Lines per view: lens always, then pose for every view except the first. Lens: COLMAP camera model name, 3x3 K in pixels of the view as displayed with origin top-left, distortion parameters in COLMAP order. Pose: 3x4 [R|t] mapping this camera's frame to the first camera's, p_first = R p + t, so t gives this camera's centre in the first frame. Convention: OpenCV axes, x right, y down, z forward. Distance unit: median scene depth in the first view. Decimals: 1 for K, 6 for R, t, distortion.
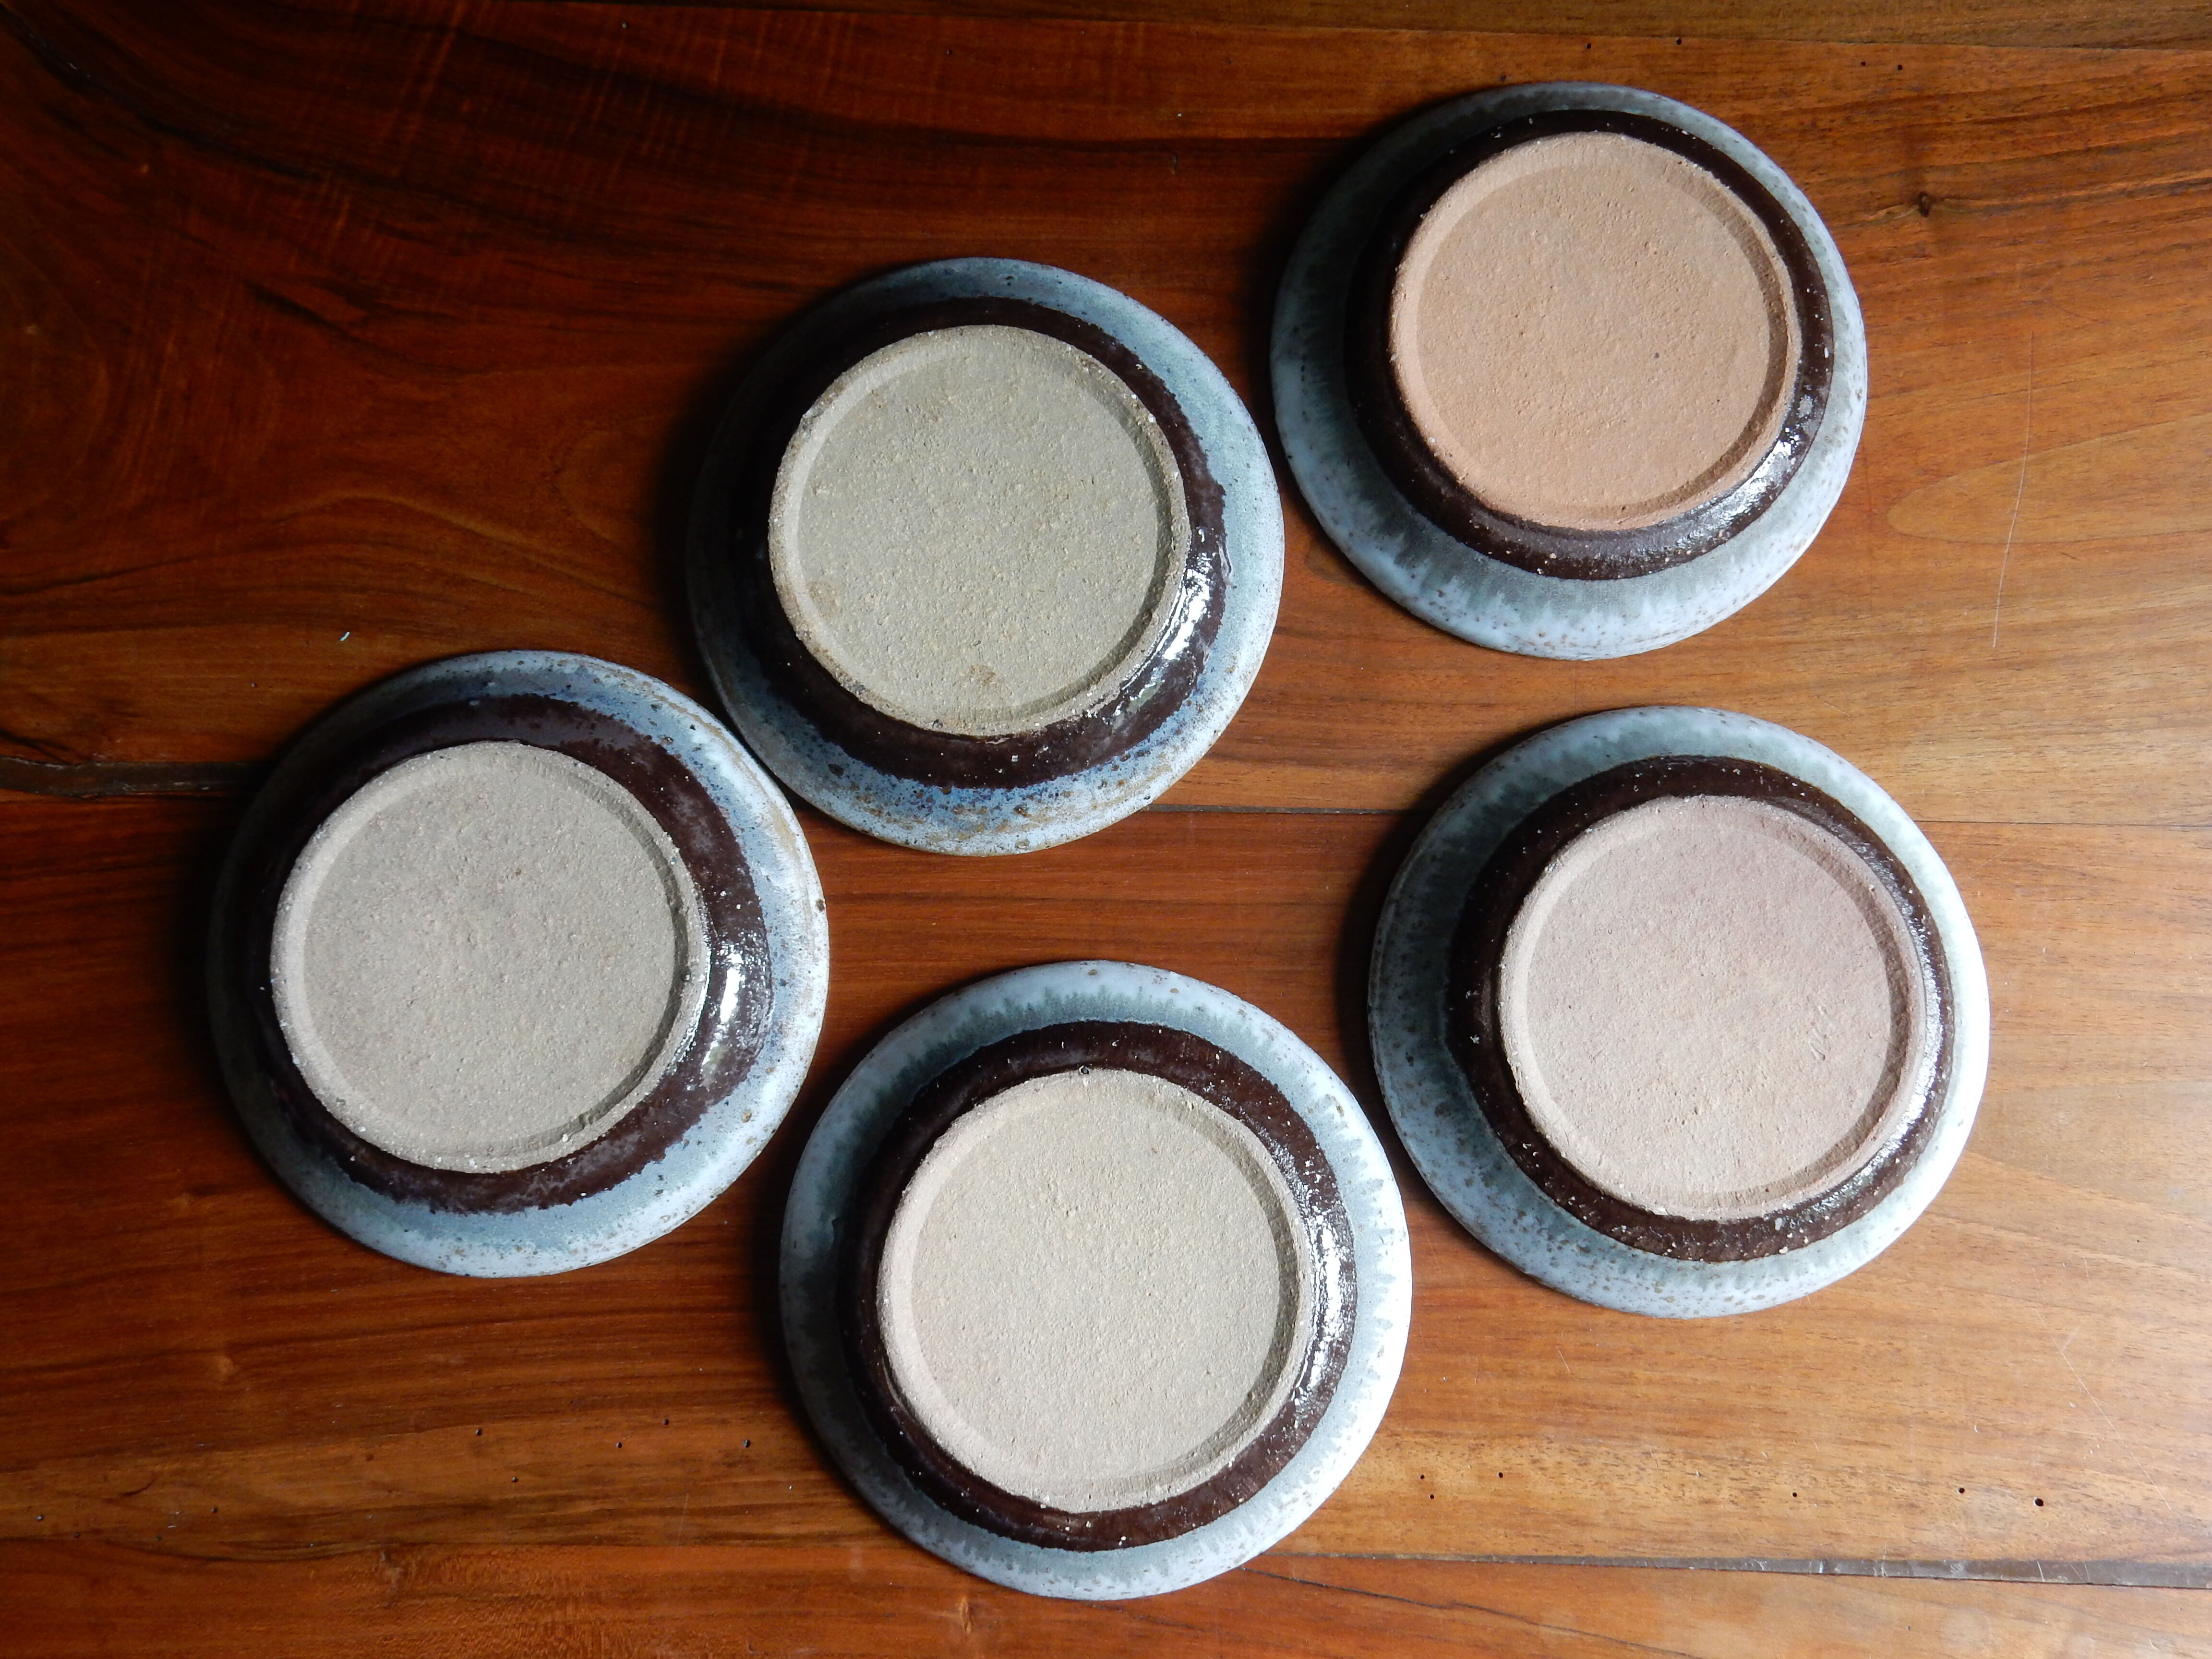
lens RADIAL K [[1932.4, 0, 1117.6], [0, 1932.4, 818.3], [0, 0, 1]] dist [0.017063, -0.015077]
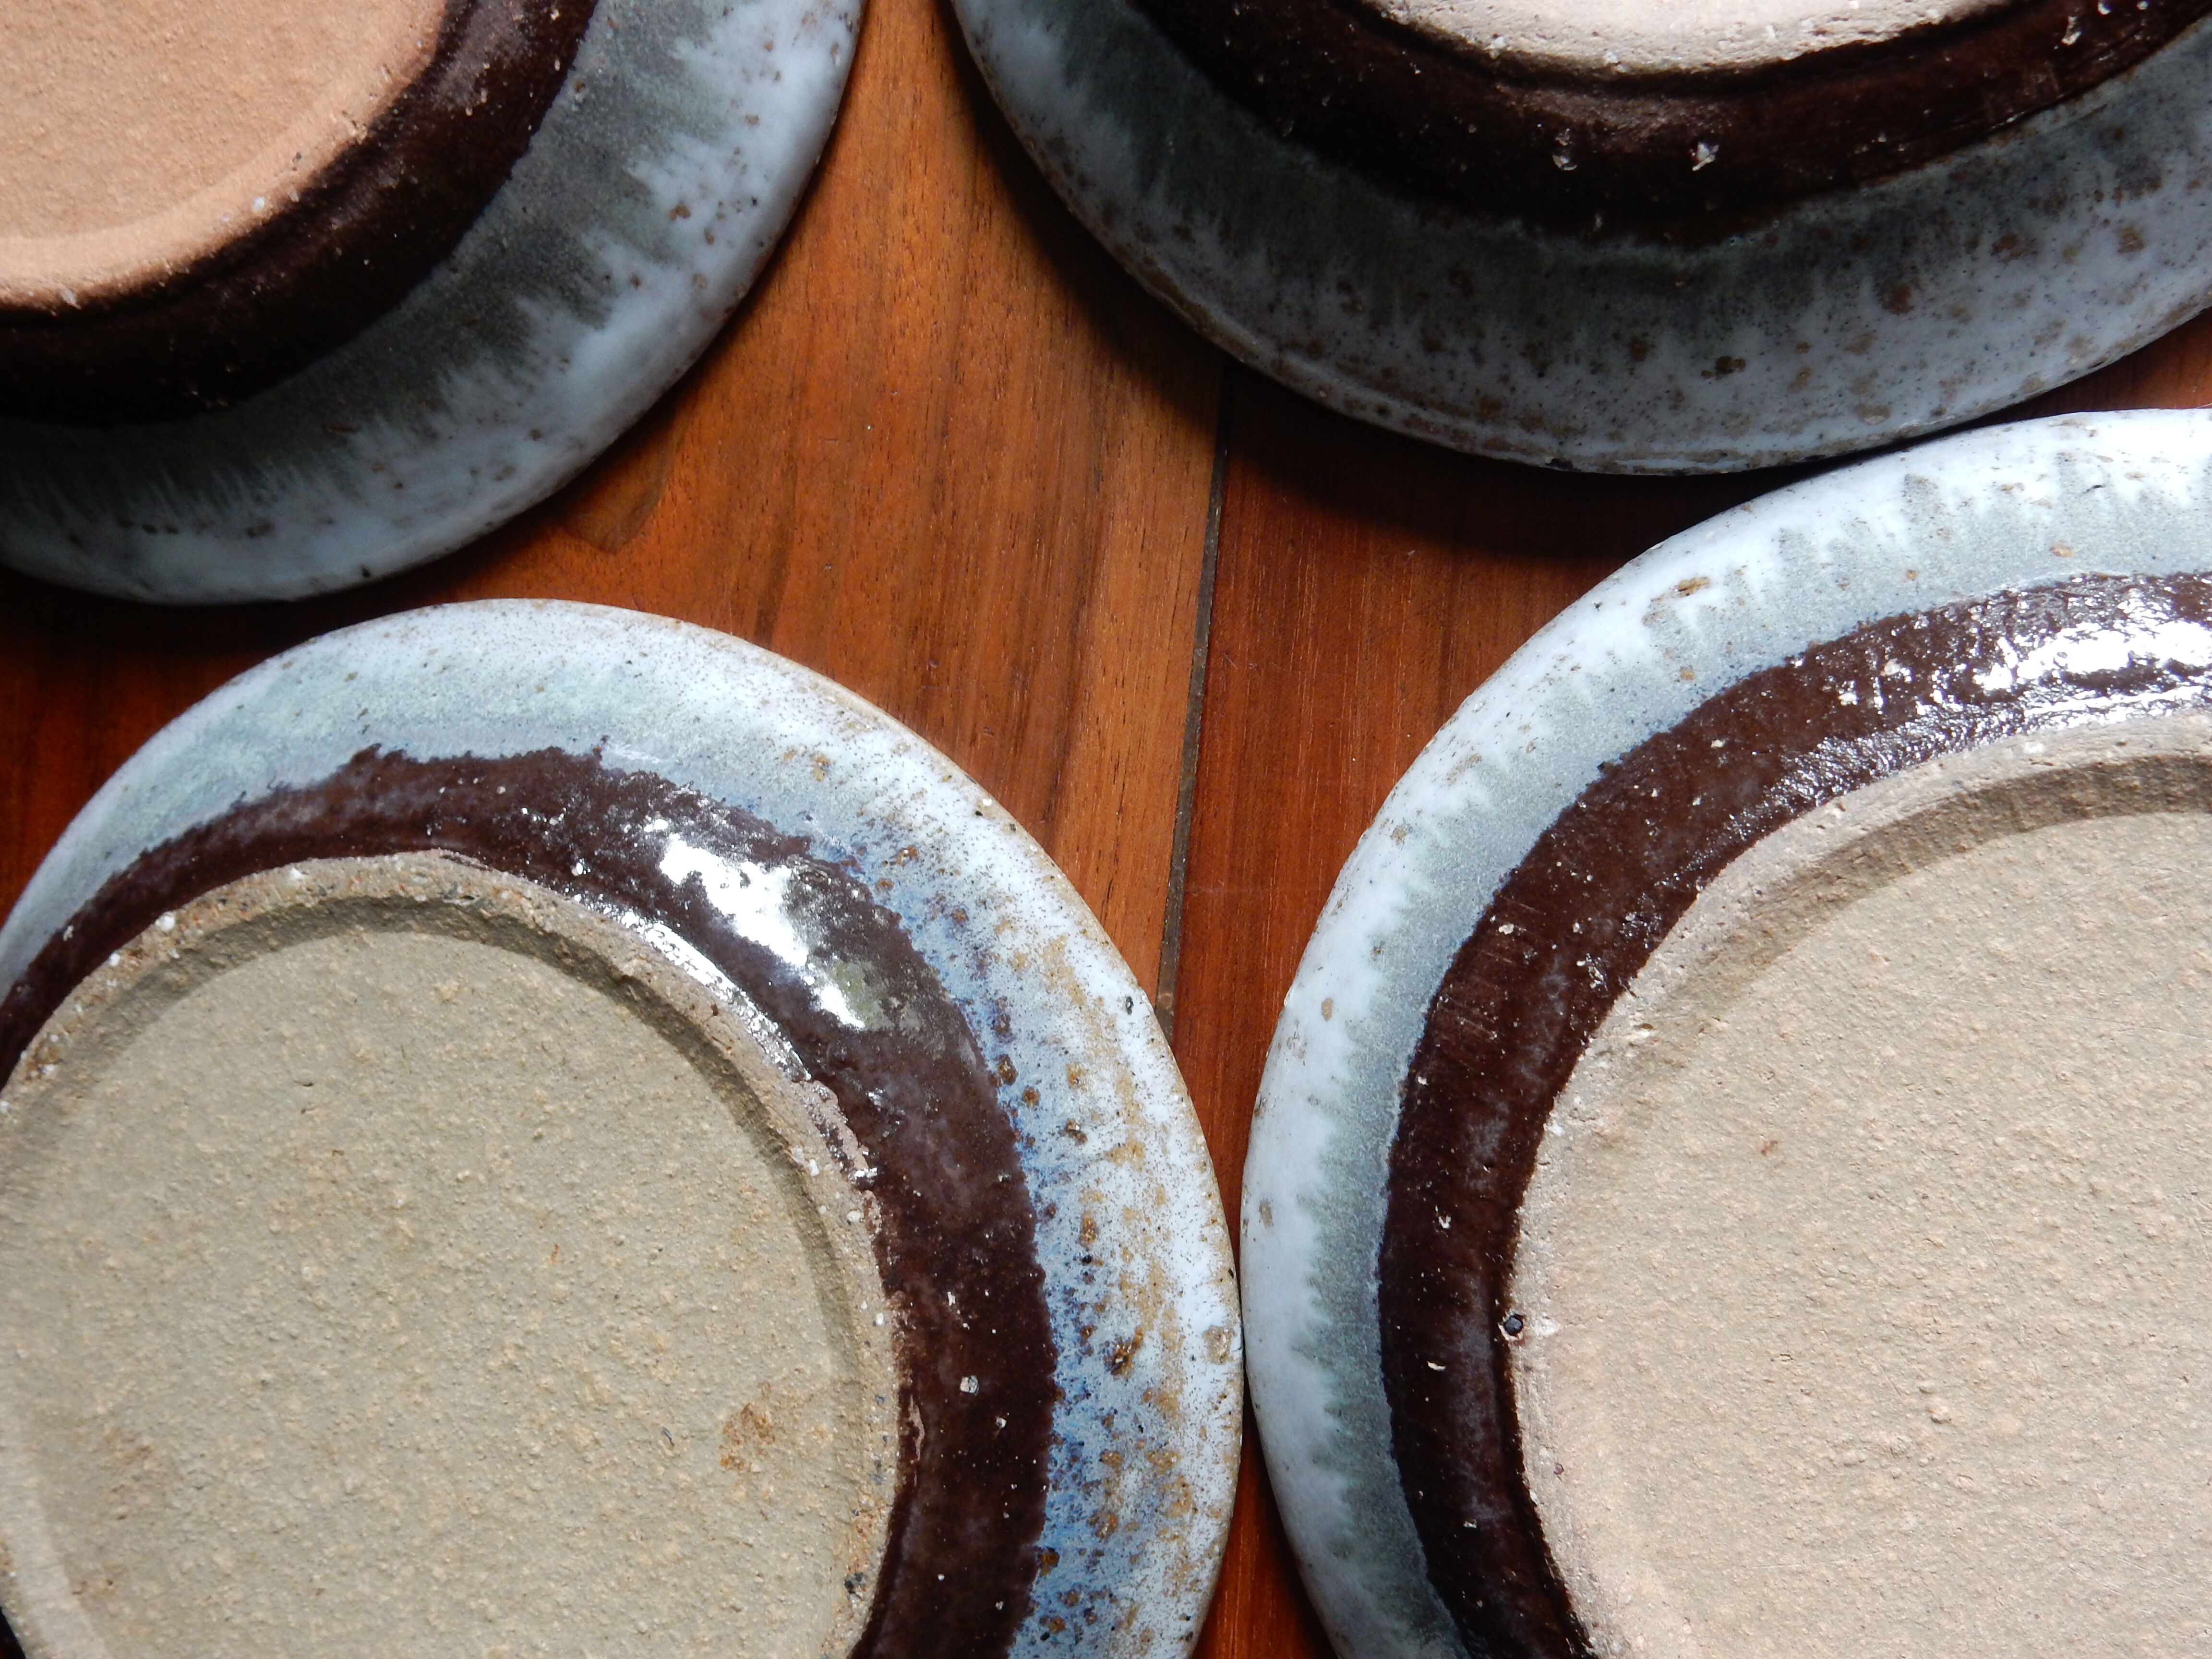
lens RADIAL K [[1932.4, 0, 1083.5], [0, 1932.4, 870.5], [0, 0, 1]] dist [0.017063, -0.015077]
pose [[0.078428, -0.993684, -0.080261, 0.074255], [0.986476, 0.088978, -0.137650, 0.032246], [0.143922, -0.068380, 0.987224, 0.631783]]
